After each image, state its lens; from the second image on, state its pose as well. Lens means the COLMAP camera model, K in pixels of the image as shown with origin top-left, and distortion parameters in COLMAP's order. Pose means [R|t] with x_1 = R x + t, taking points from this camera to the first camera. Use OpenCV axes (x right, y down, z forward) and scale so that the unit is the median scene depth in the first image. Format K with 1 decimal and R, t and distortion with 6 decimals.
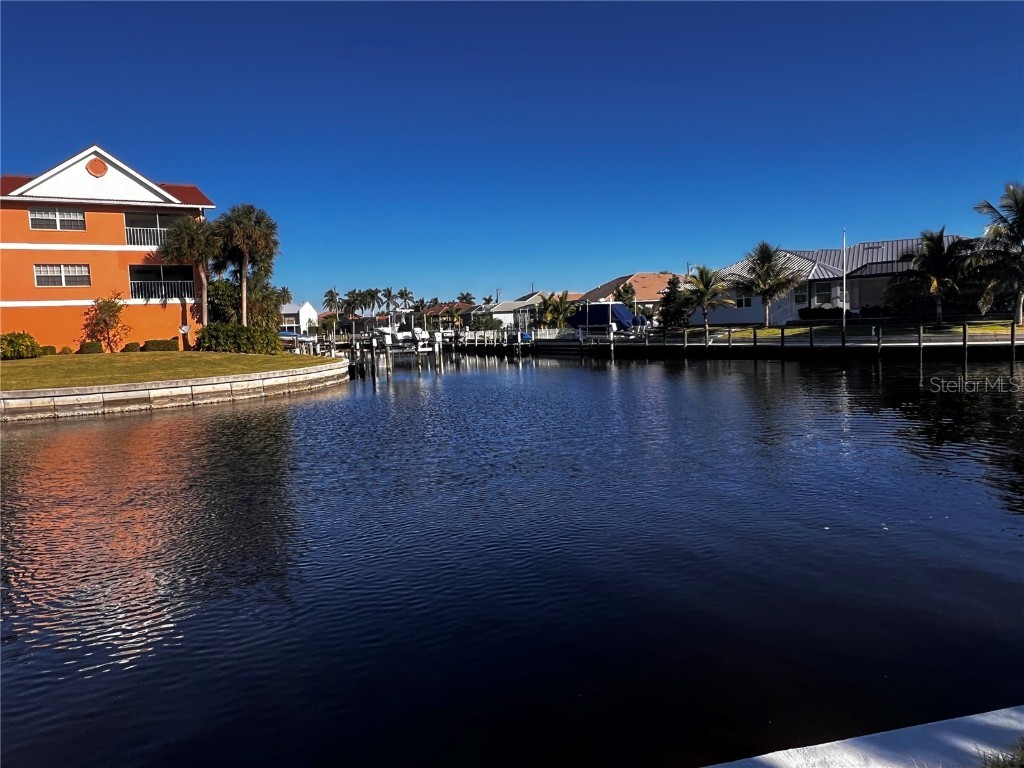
lens RADIAL K [[668.3, 0, 512.0], [0, 668.3, 384.0], [0, 0, 1]] dist [-0.014982, 0.002456]
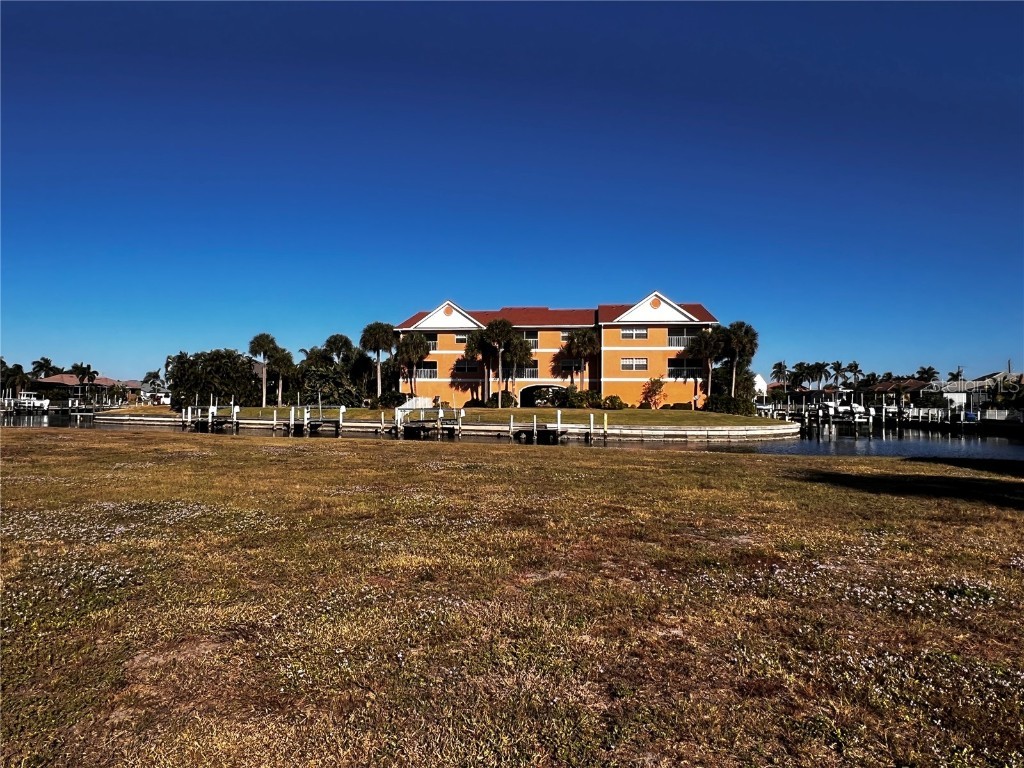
lens RADIAL K [[668.3, 0, 512.0], [0, 668.3, 384.0], [0, 0, 1]] dist [-0.014982, 0.002456]
pose [[0.803295, 0.034320, -0.594592, 0.096301], [-0.093300, 0.993264, -0.068718, 0.032341], [0.588228, 0.110676, 0.801086, -0.473366]]
